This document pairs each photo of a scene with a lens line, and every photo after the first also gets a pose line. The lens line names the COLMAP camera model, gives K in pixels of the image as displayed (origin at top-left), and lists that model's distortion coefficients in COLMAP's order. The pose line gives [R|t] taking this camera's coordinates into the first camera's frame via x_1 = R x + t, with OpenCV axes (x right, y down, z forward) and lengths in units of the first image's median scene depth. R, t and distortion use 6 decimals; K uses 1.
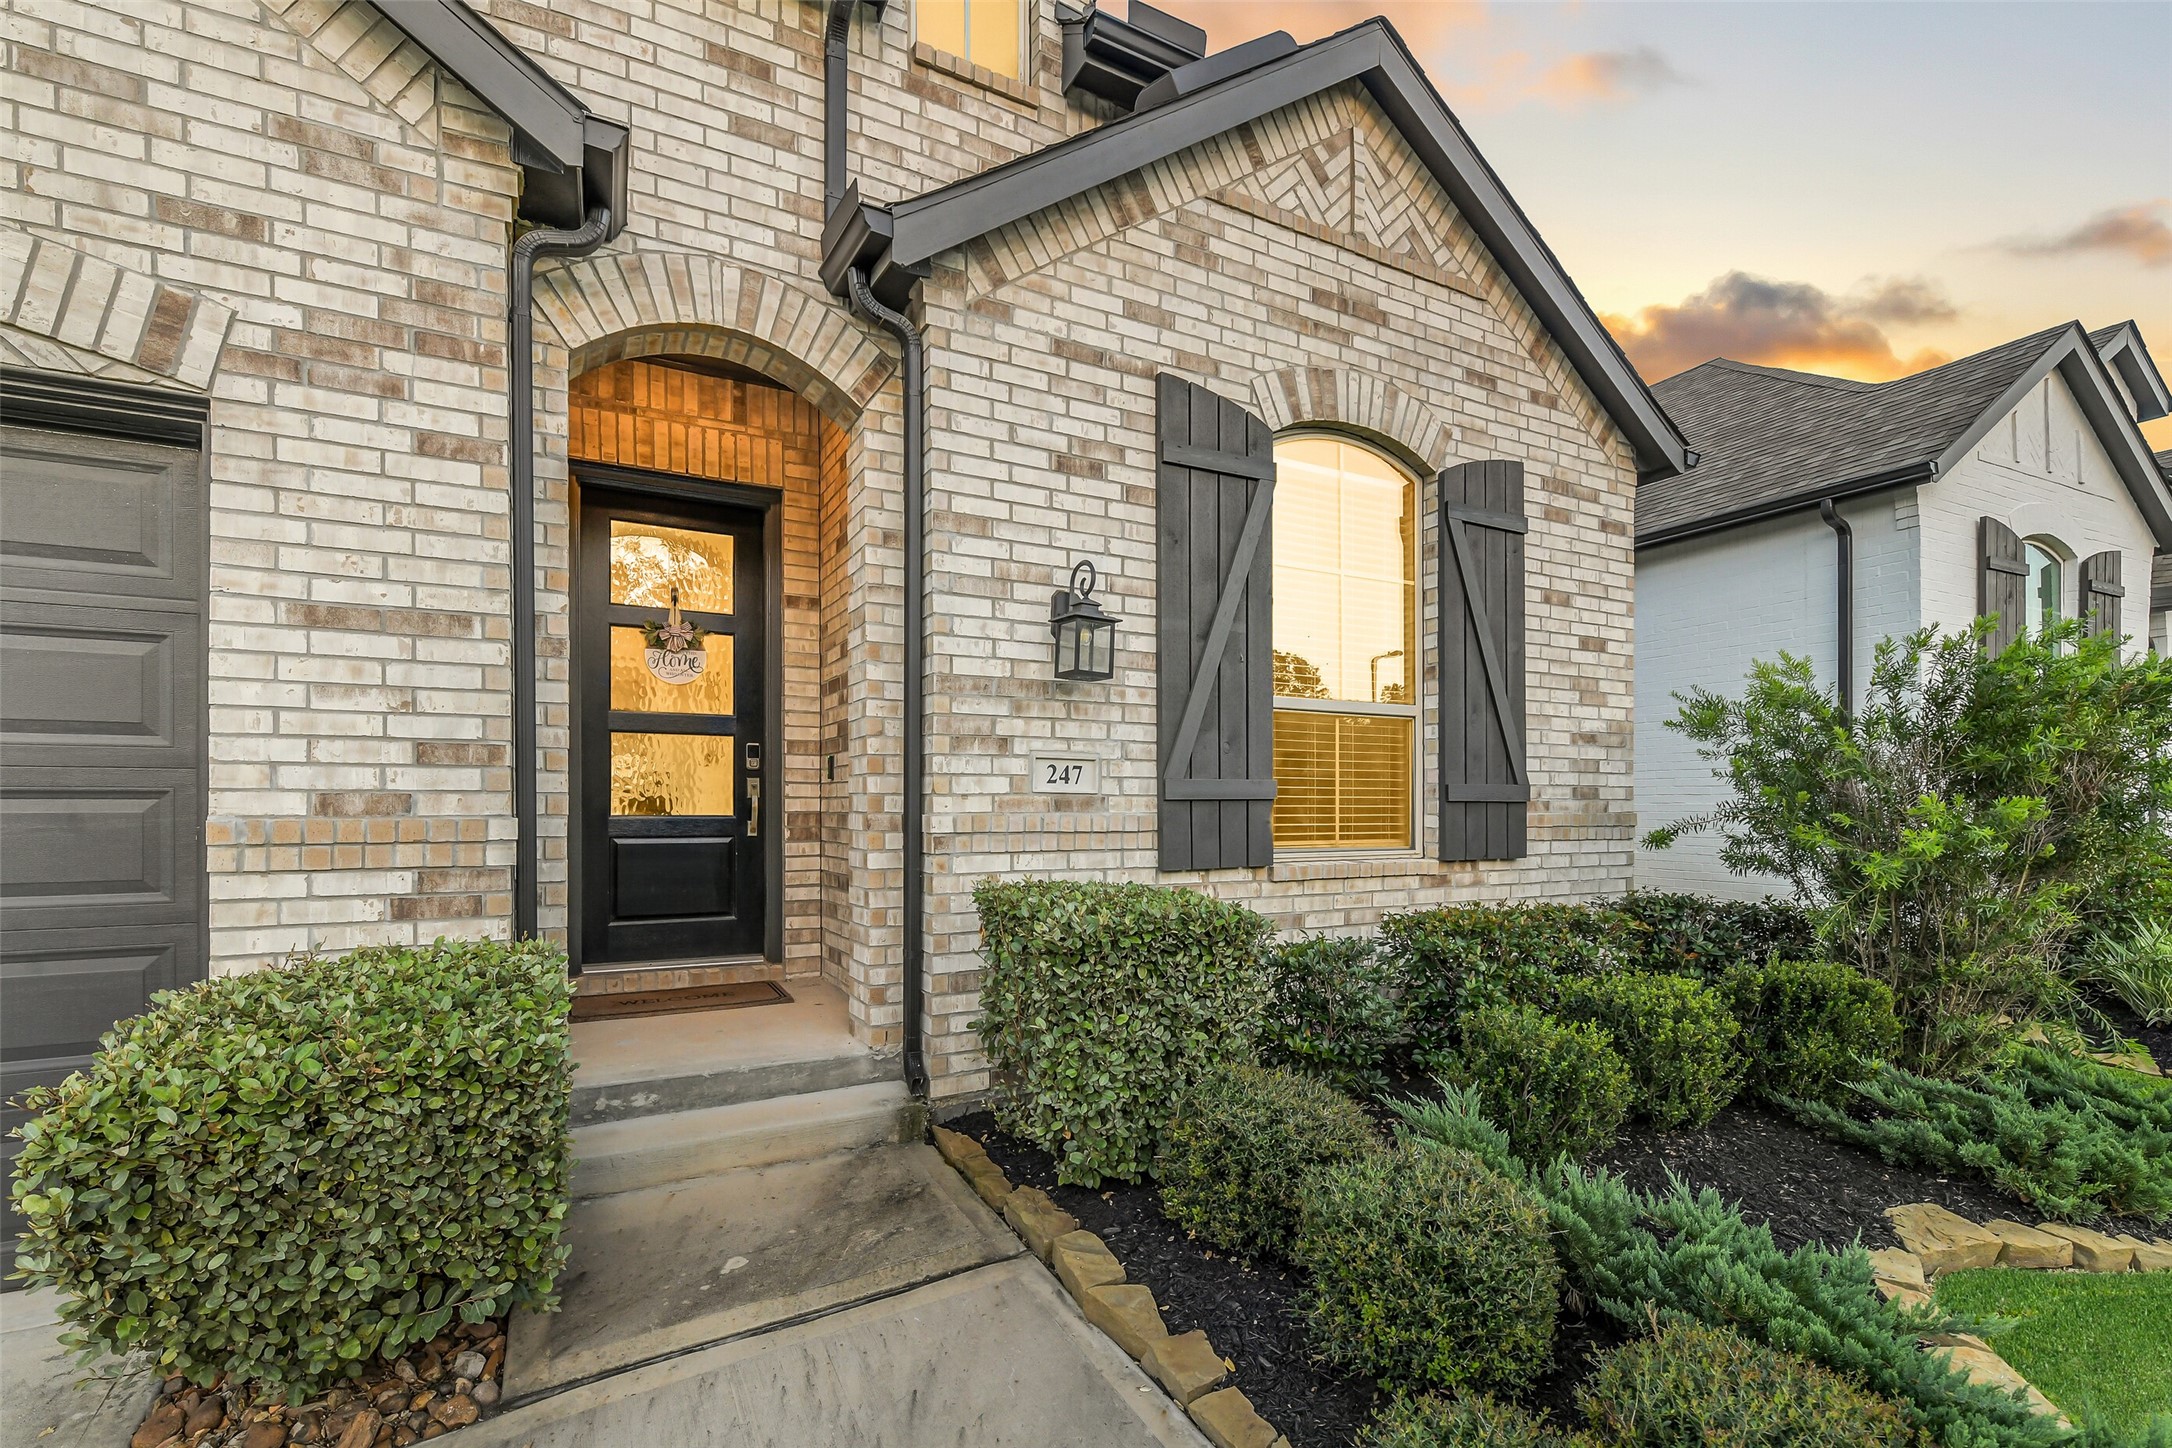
lens RADIAL K [[982.5, 0, 1080.4], [0, 982.5, 814.7], [0, 0, 1]] dist [0.001744, 0.000164]
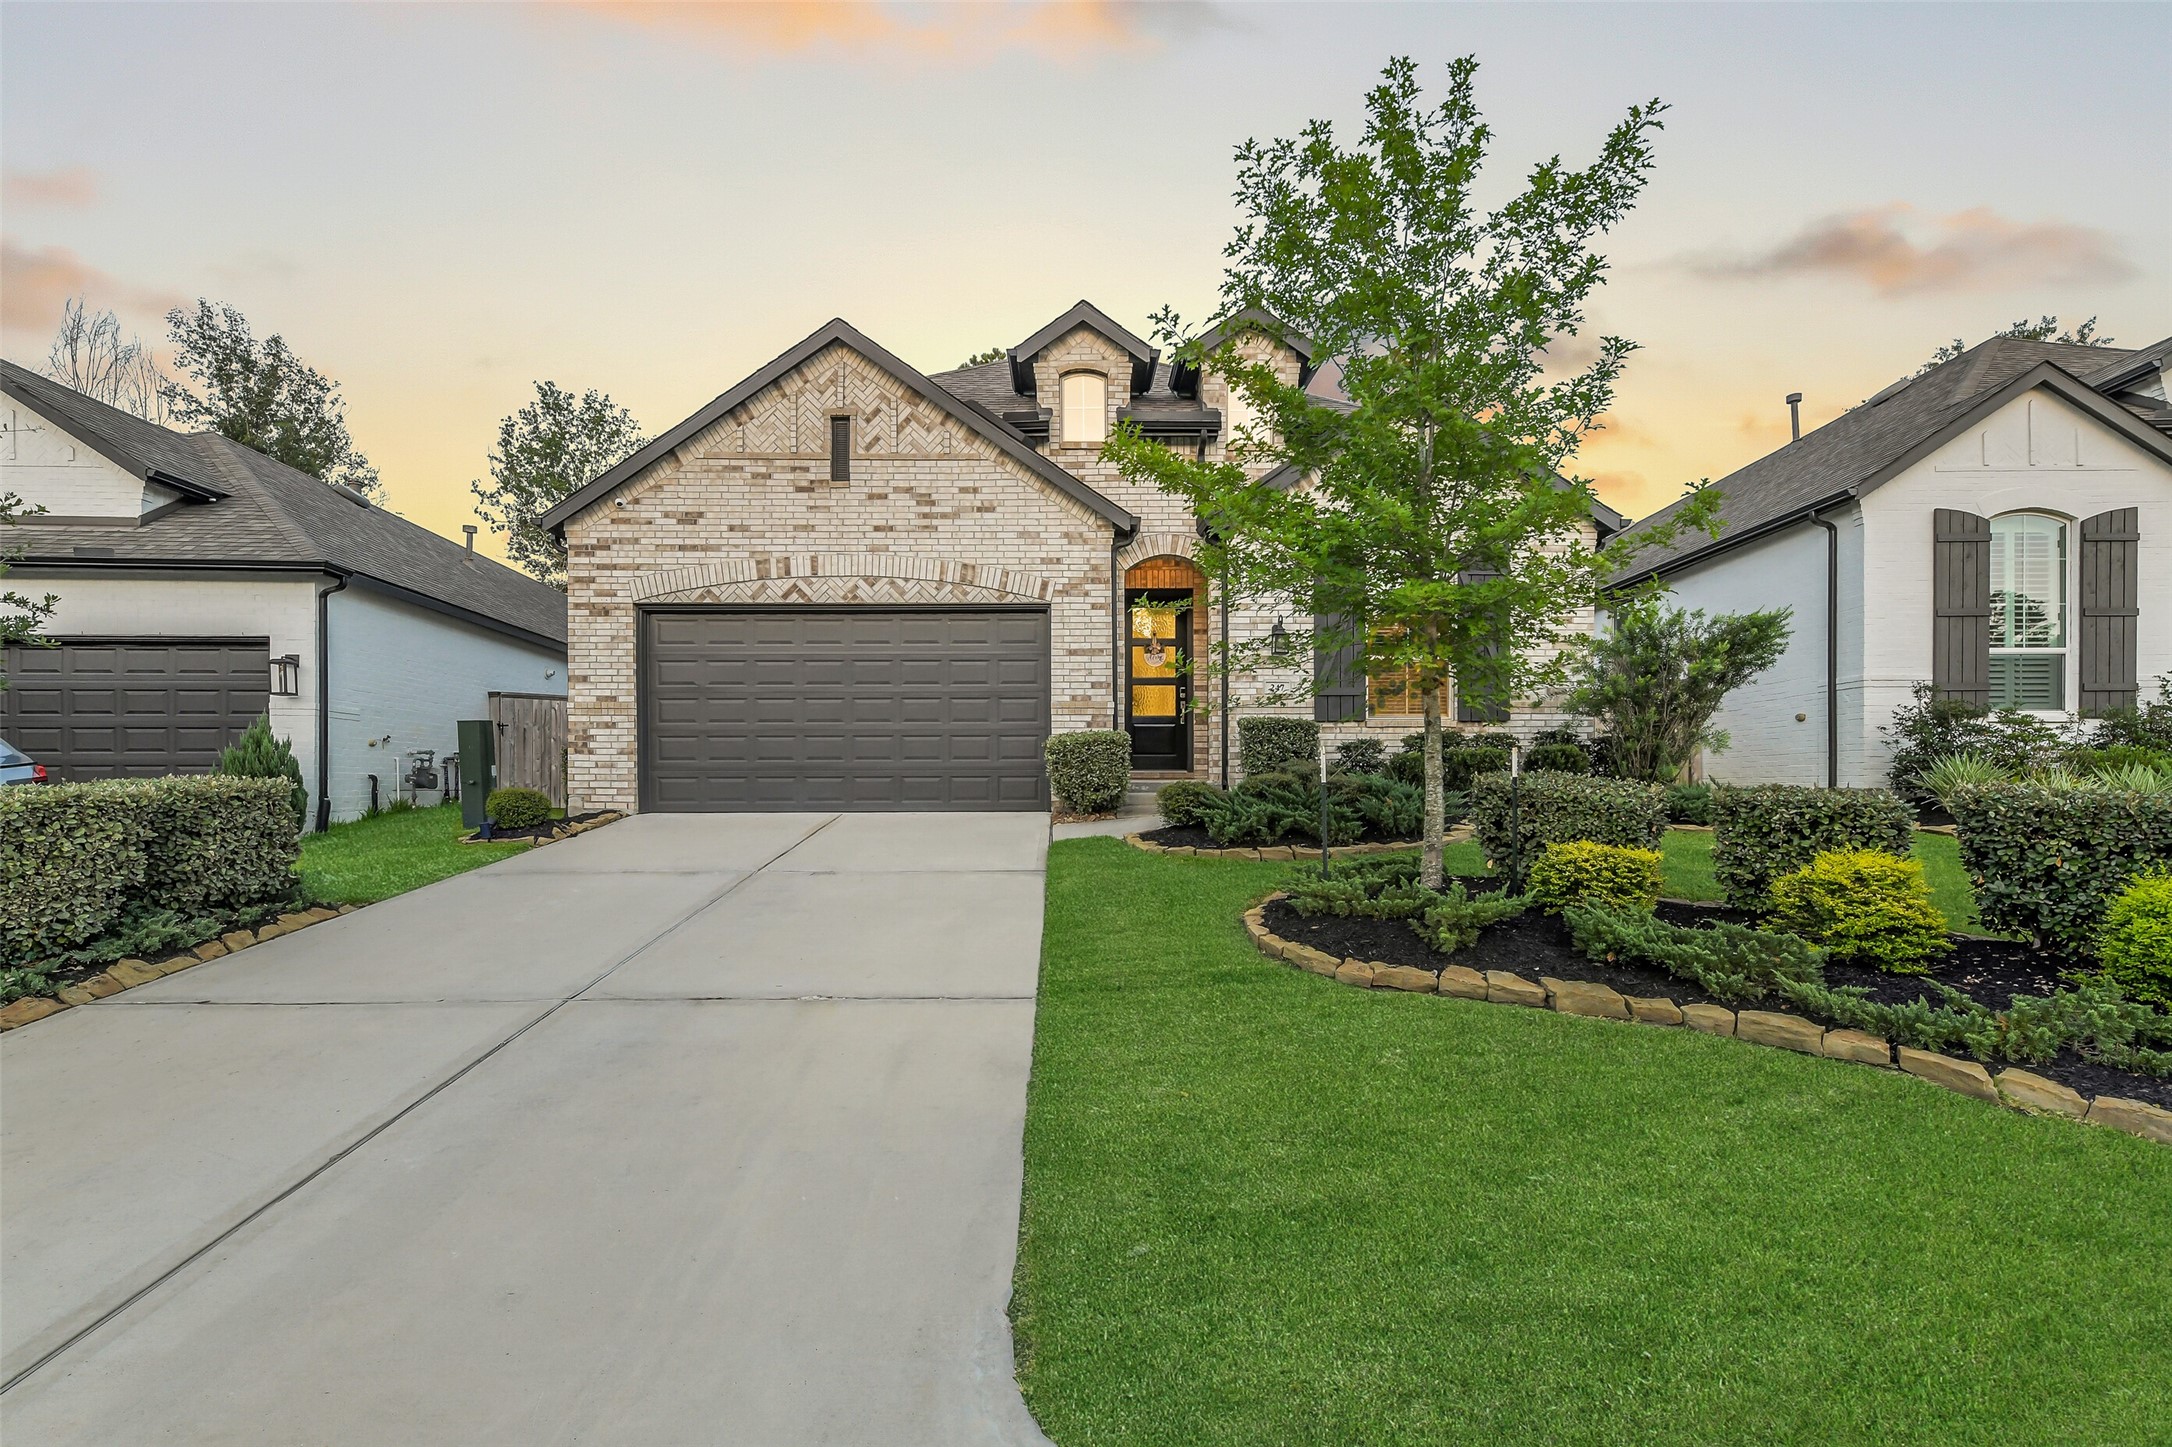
lens RADIAL K [[906.6, 0, 1080.5], [0, 906.6, 771.8], [0, 0, 1]] dist [0.000268, 0.000223]
pose [[0.886103, -0.007664, -0.463424, 0.726232], [-0.000468, 0.999848, -0.017431, 0.261316], [0.463488, 0.015662, 0.885965, -1.681775]]
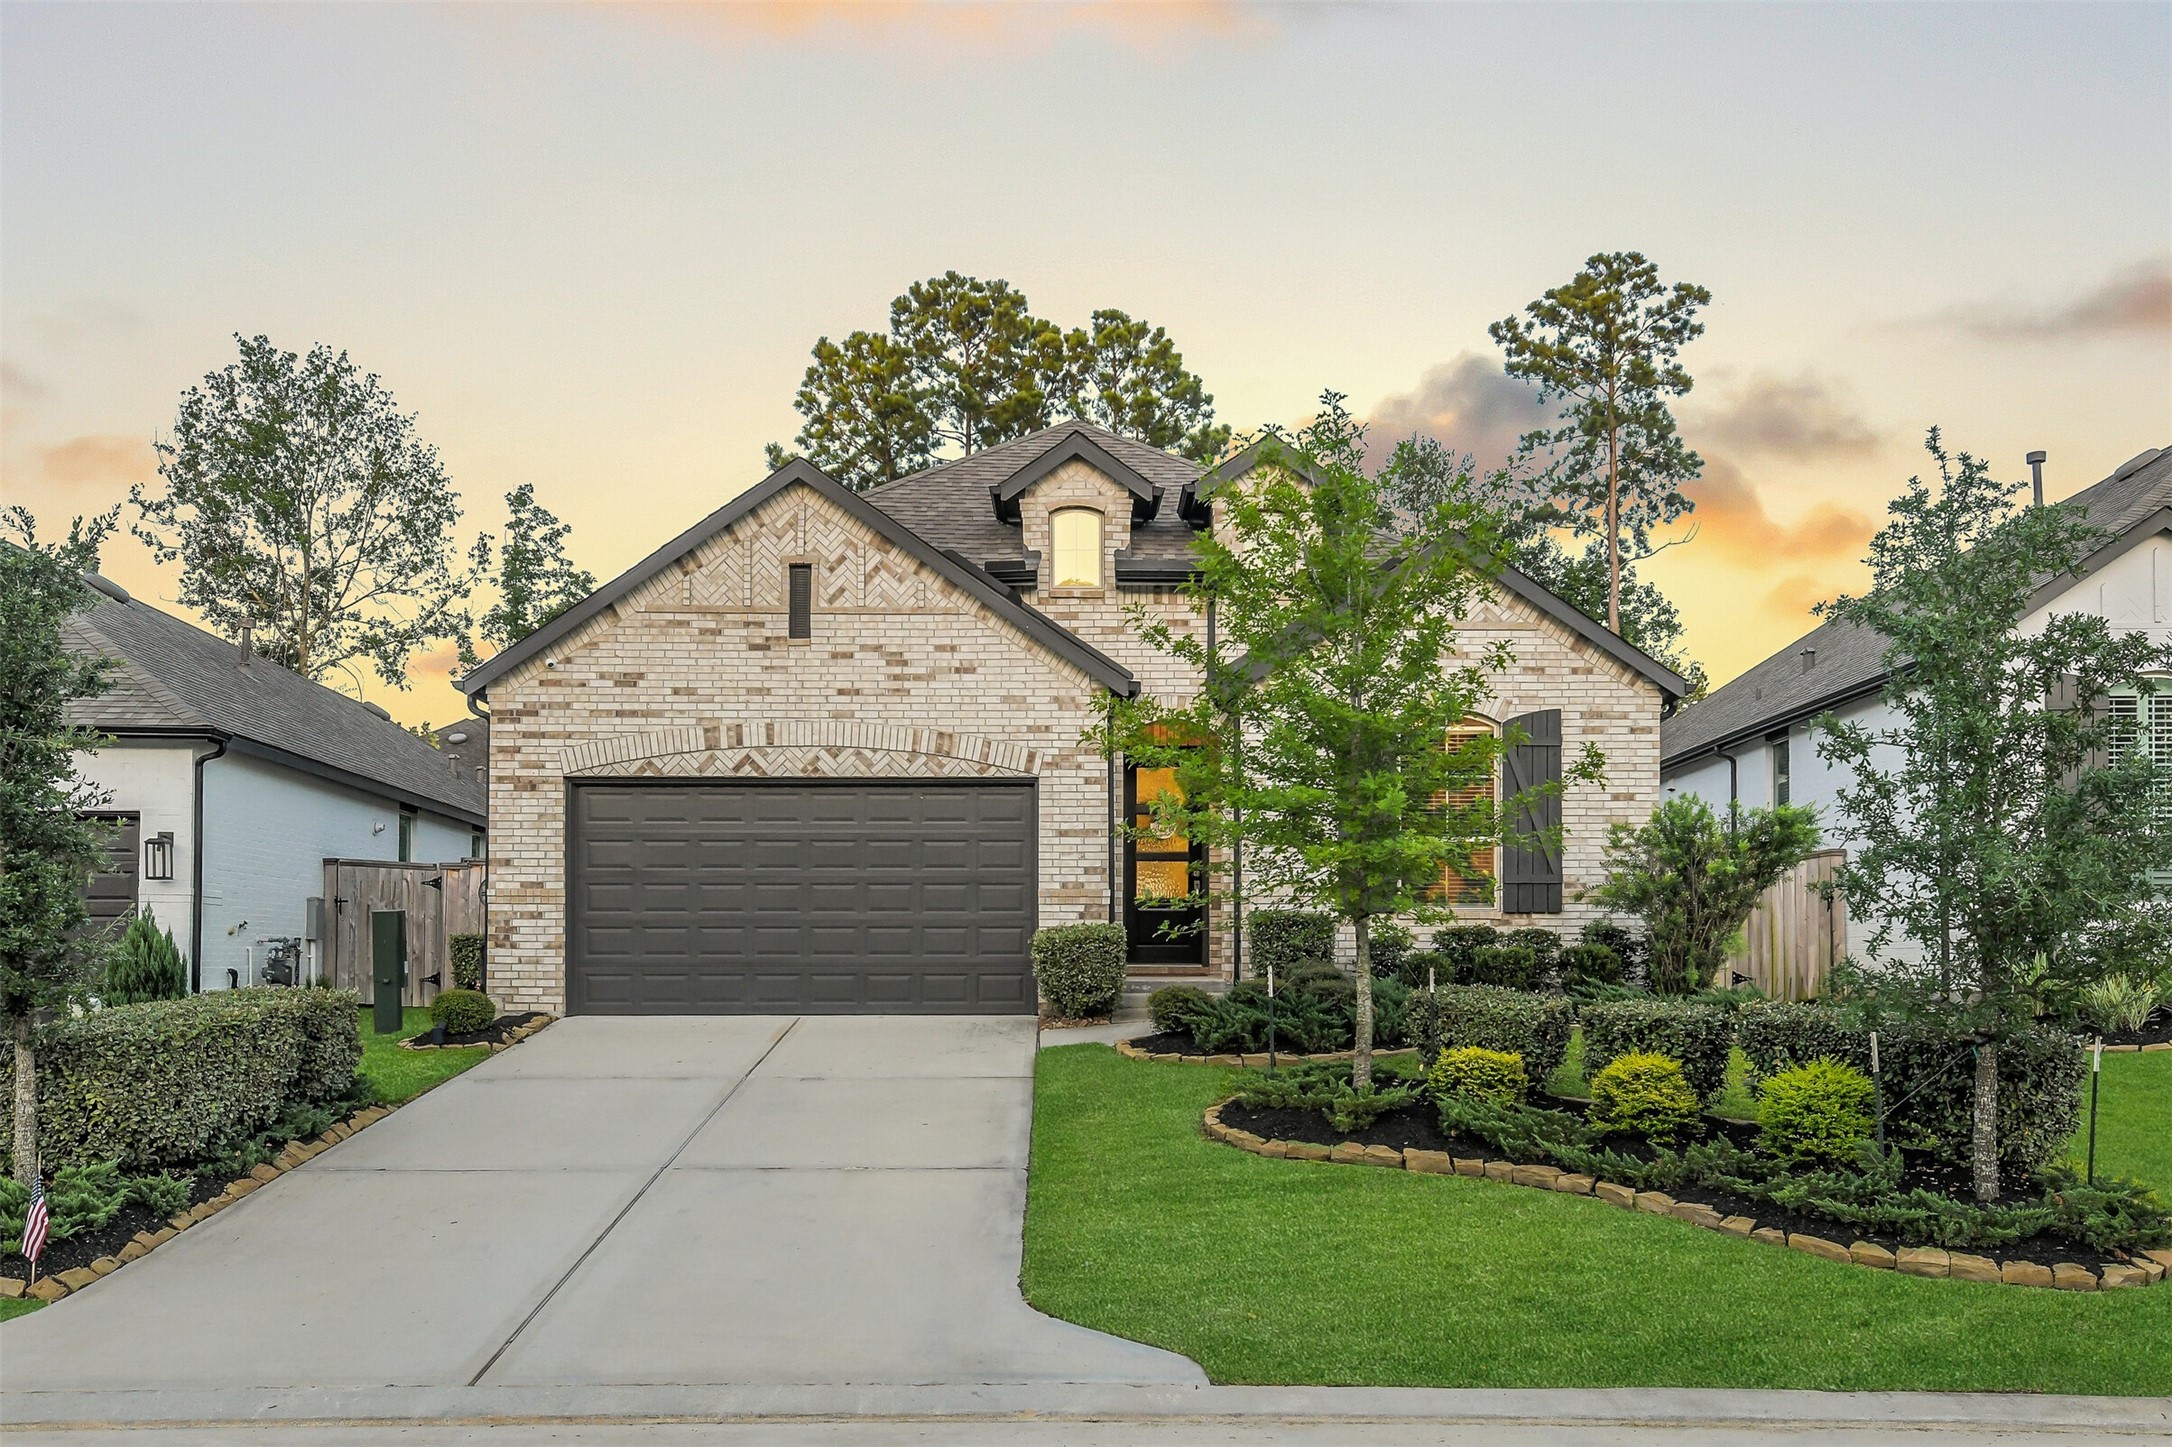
lens RADIAL K [[1574.9, 0, 1086.1], [0, 1574.9, 870.4], [0, 0, 1]] dist [0.004488, 0.003882]
pose [[0.886025, -0.024135, -0.463009, 1.424037], [-0.002824, 0.998345, -0.057444, 0.191314], [0.463629, 0.052204, 0.884490, -2.932328]]
